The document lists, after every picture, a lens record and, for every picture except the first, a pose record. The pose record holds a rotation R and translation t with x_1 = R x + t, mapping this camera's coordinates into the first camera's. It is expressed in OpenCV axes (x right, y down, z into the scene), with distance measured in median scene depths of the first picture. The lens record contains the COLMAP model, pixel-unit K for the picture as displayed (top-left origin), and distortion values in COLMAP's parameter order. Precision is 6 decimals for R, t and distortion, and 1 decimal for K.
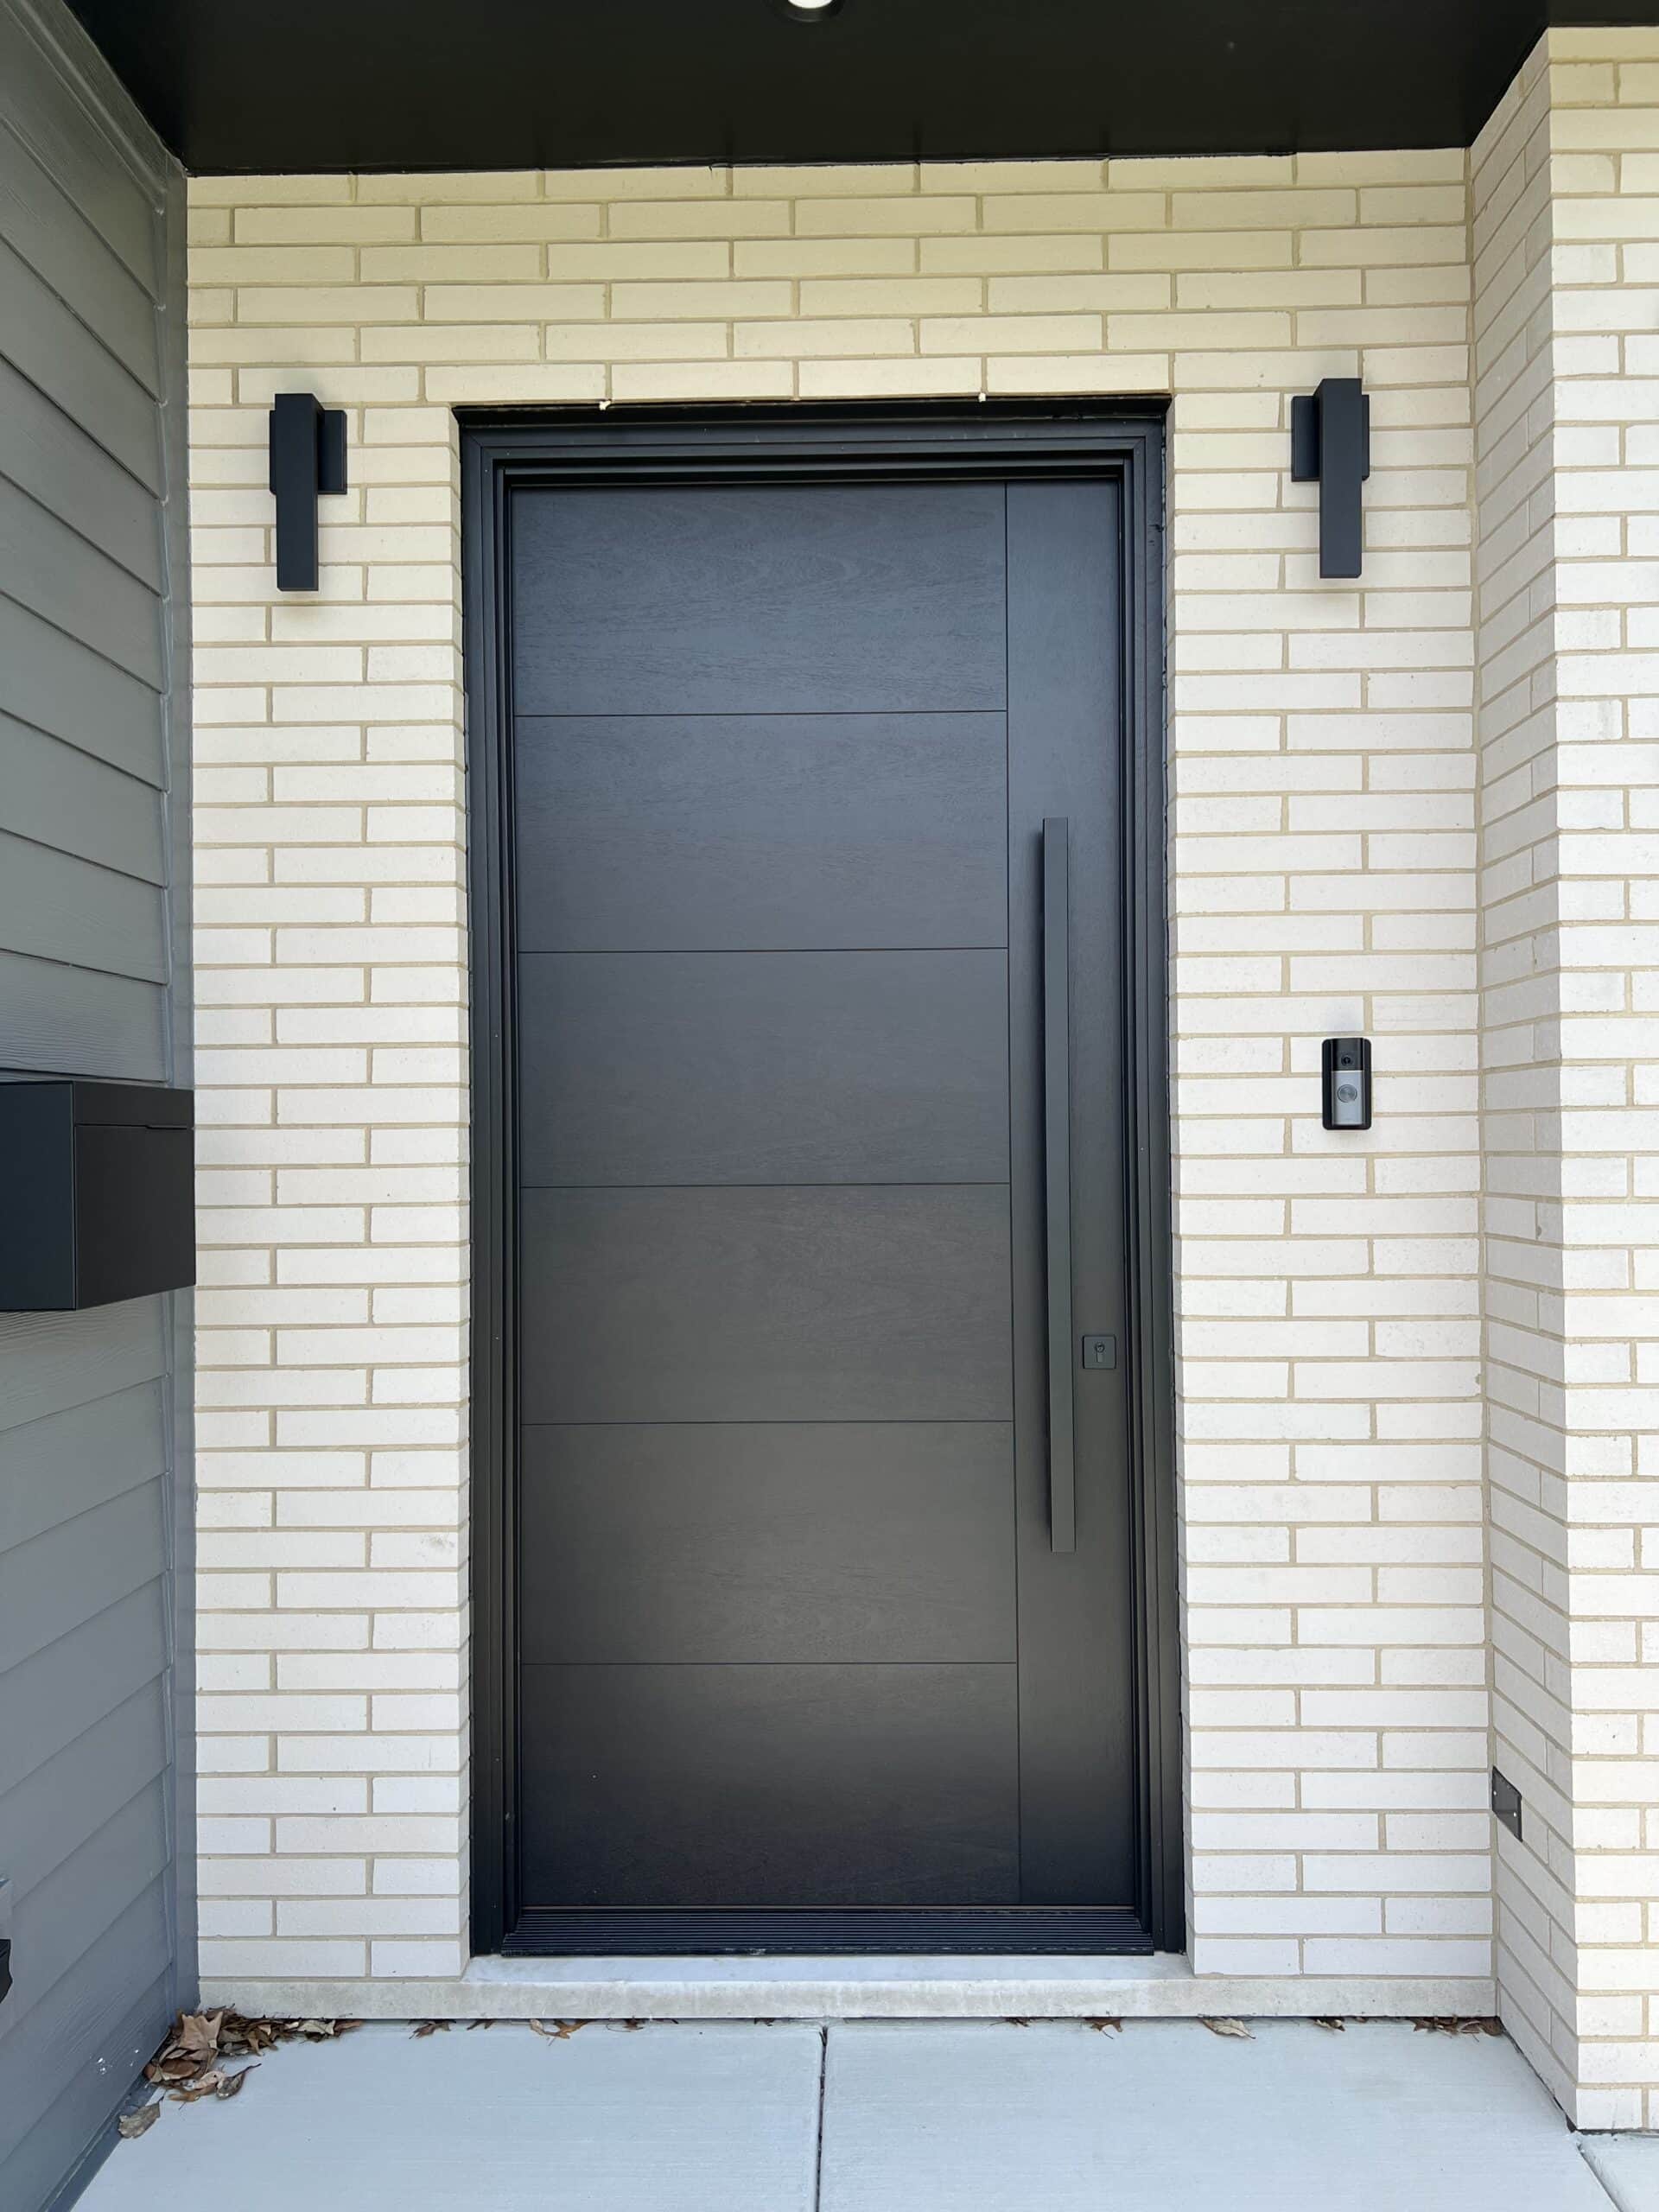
lens RADIAL K [[1659.1, 0, 836.7], [0, 1659.1, 1118.9], [0, 0, 1]] dist [0.057115, -0.071315]
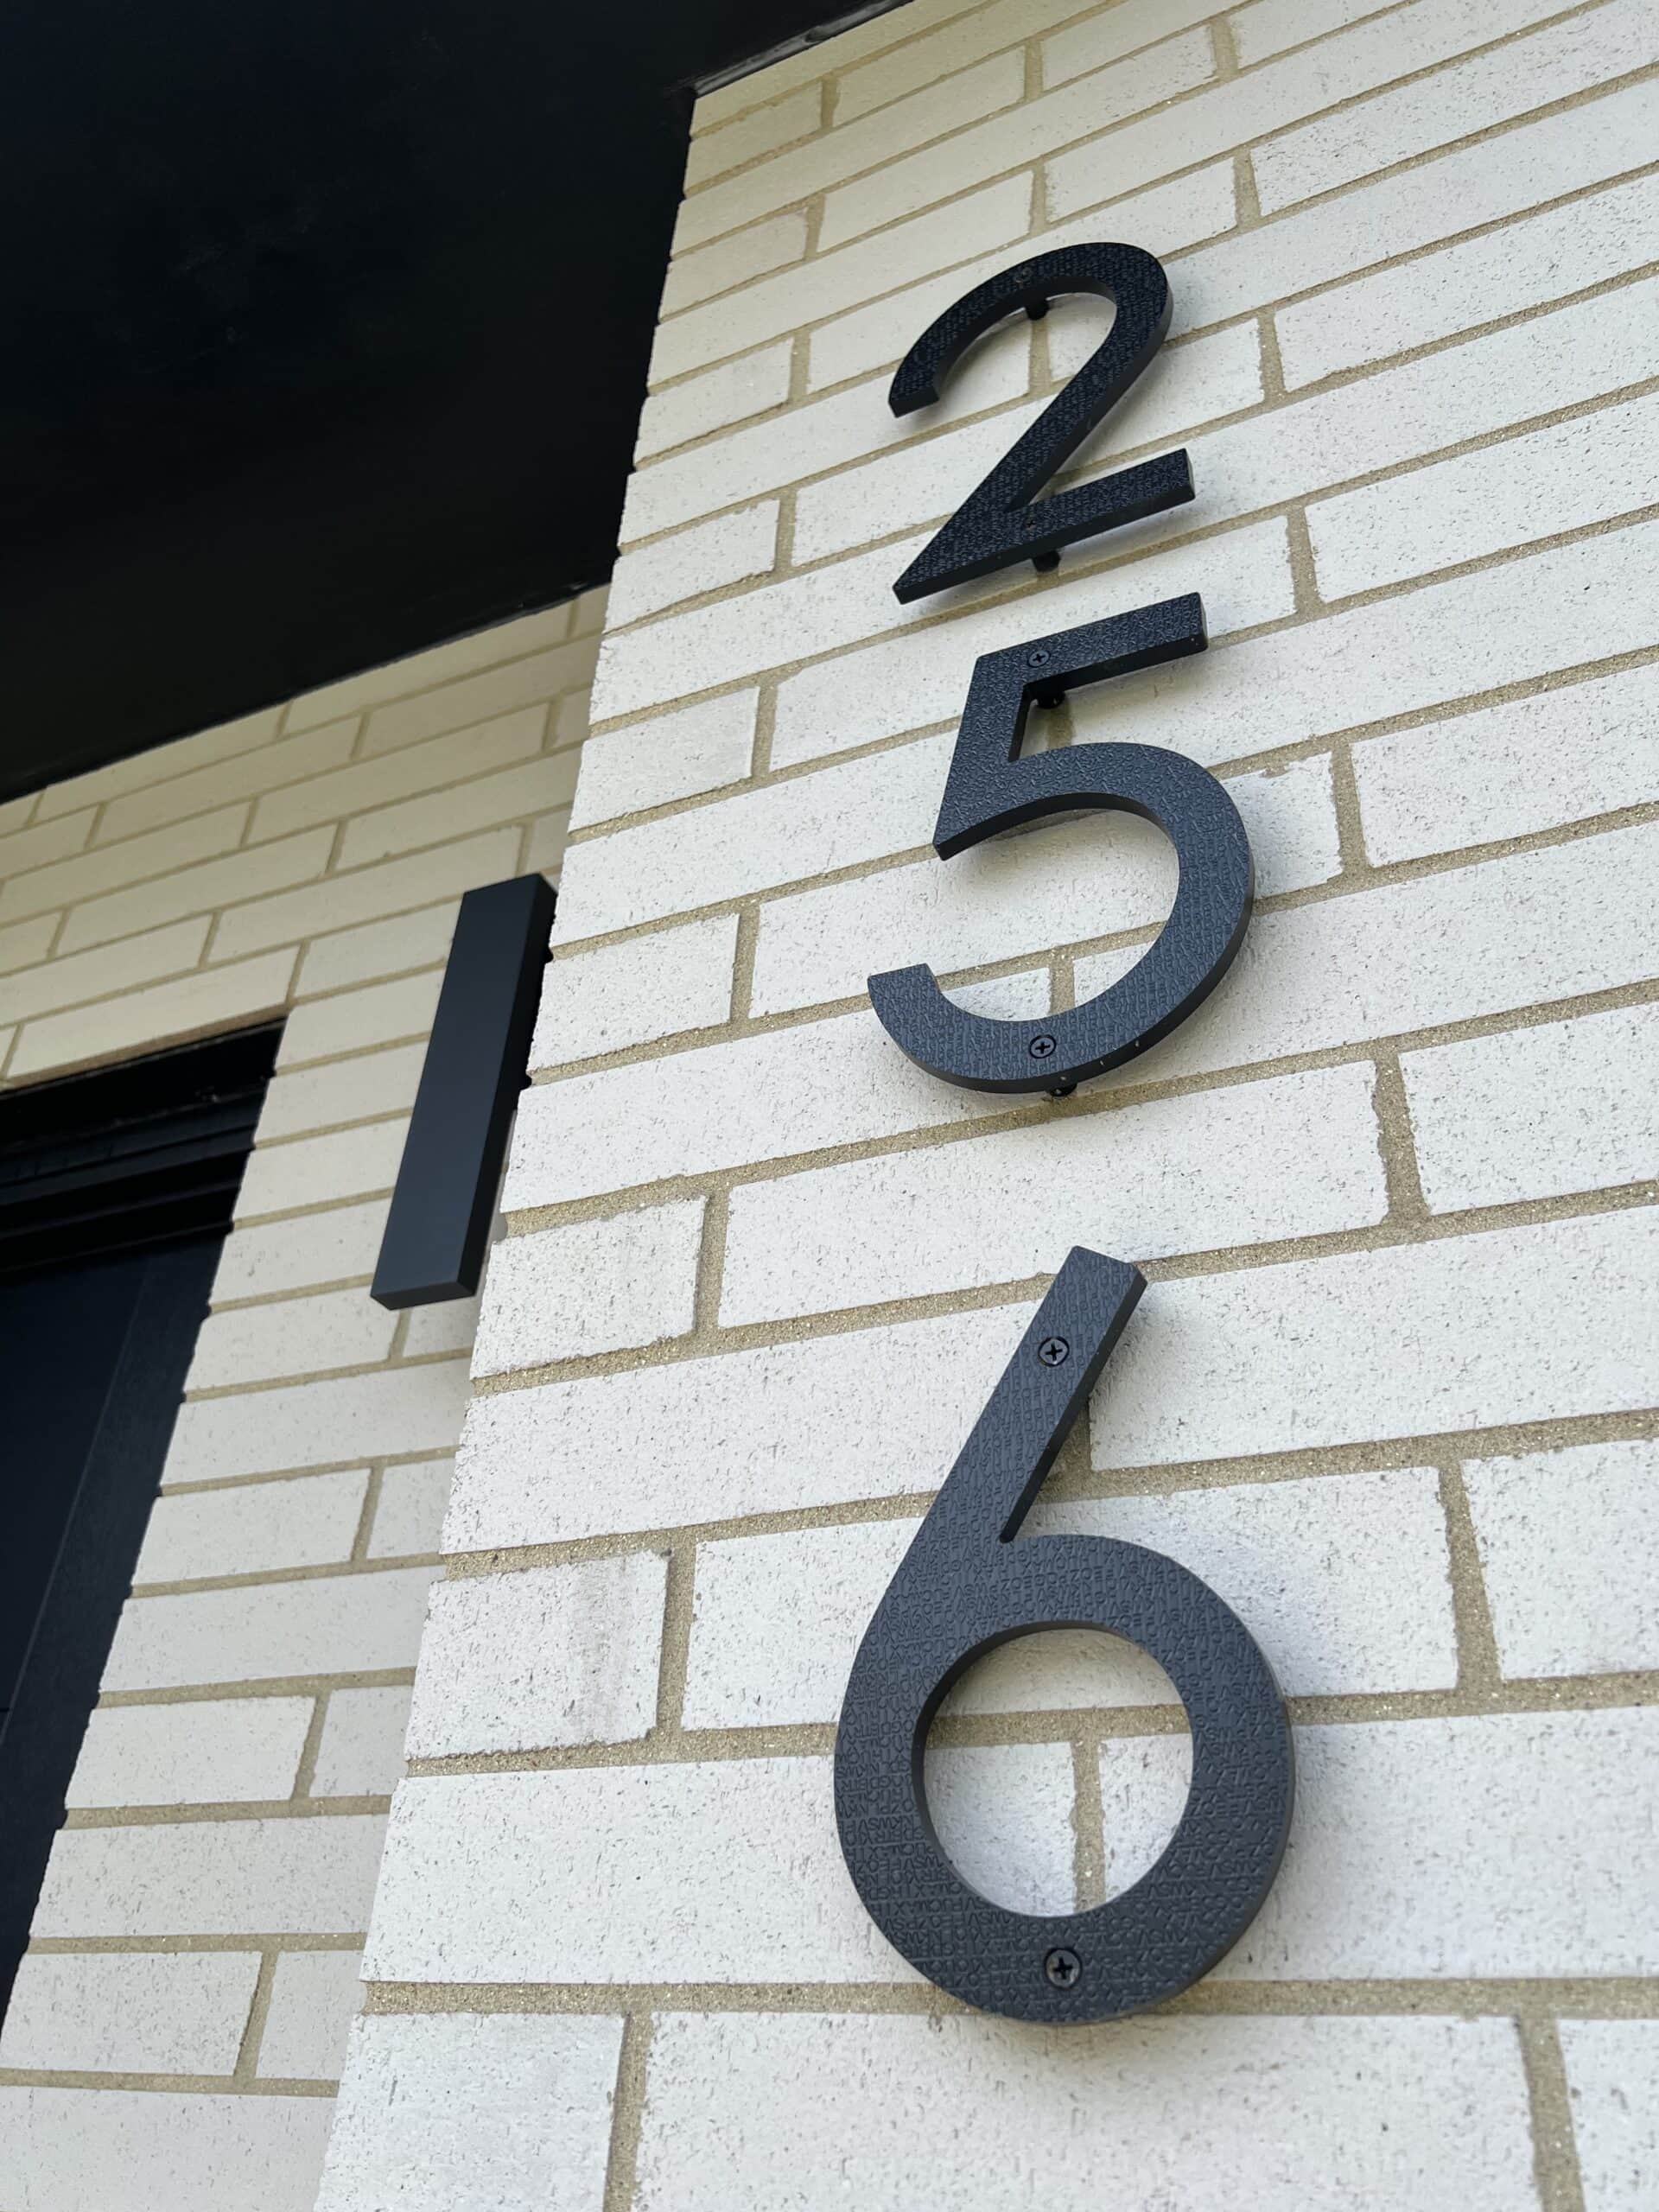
lens RADIAL K [[1659.1, 0, 827.0], [0, 1659.1, 1137.5], [0, 0, 1]] dist [0.057115, -0.071315]
pose [[0.914131, -0.172863, -0.366719, 0.508470], [-0.053742, 0.844894, -0.532227, -0.159583], [0.401841, 0.506234, 0.763054, 0.719055]]
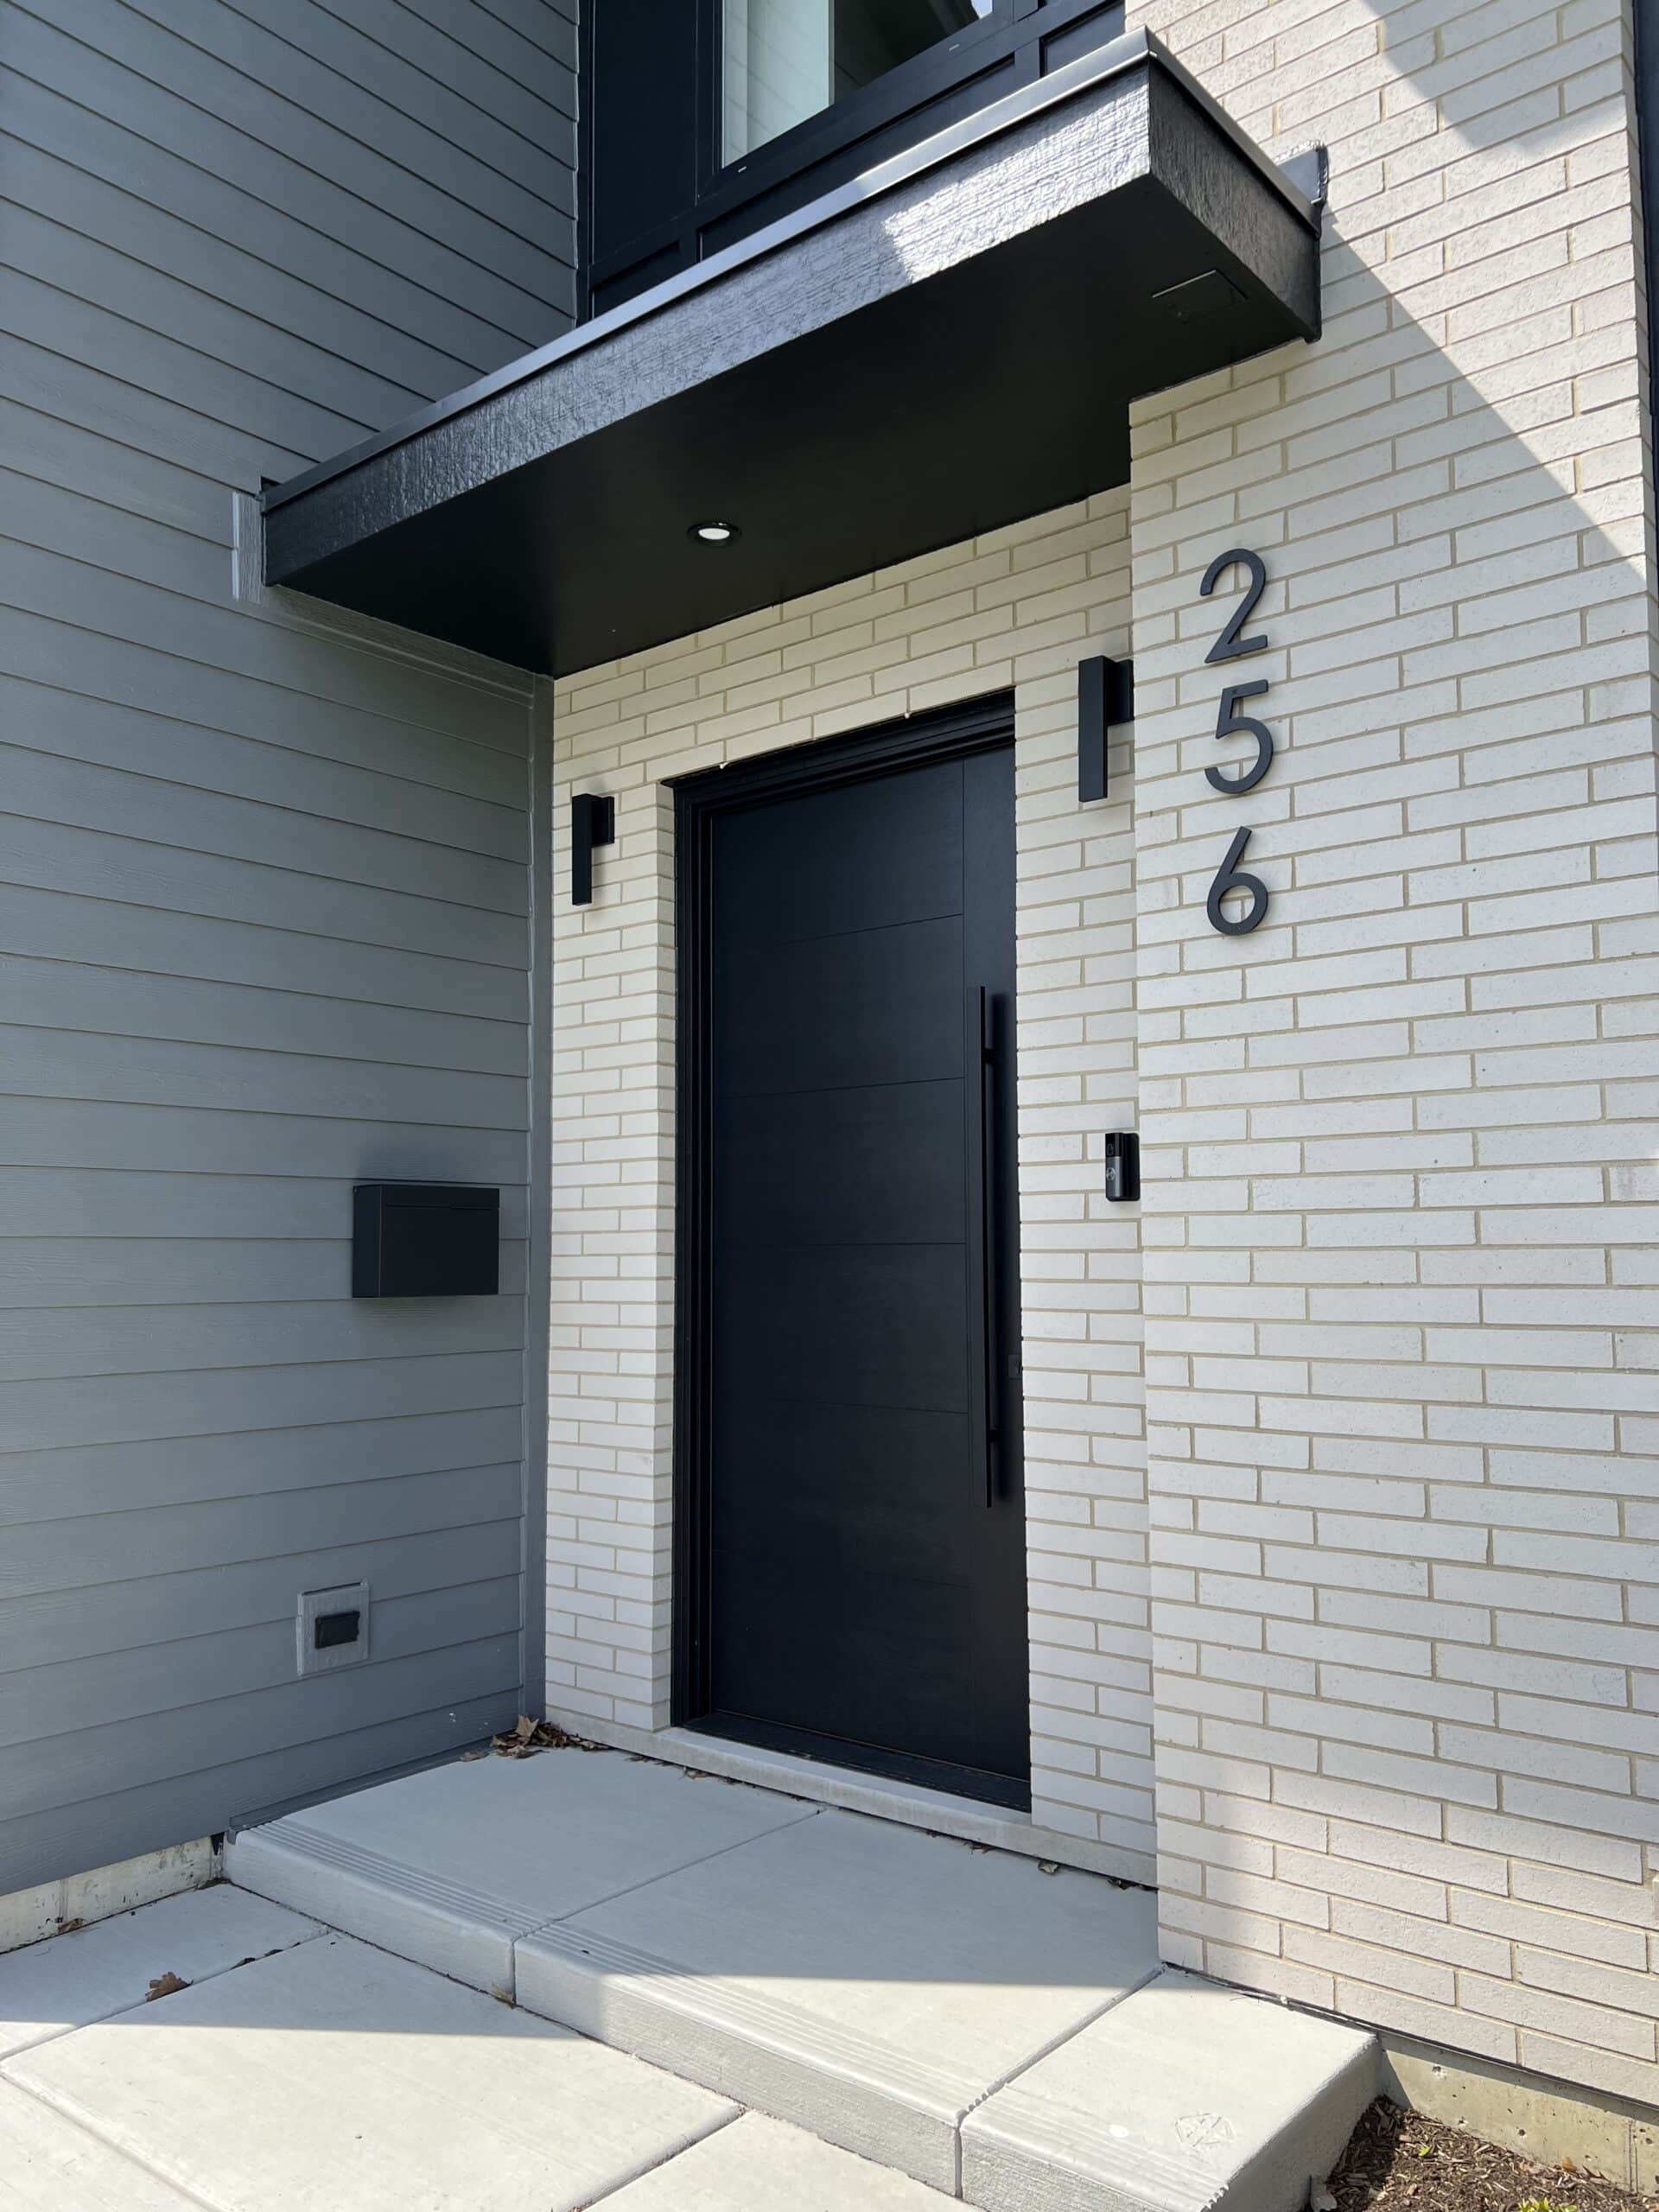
lens RADIAL K [[1659.1, 0, 836.7], [0, 1659.1, 1131.7], [0, 0, 1]] dist [0.057115, -0.071315]
pose [[0.781644, -0.042021, -0.622308, 0.952172], [0.003743, 0.998026, -0.062689, 0.033151], [0.623714, 0.046671, 0.780258, -0.183517]]
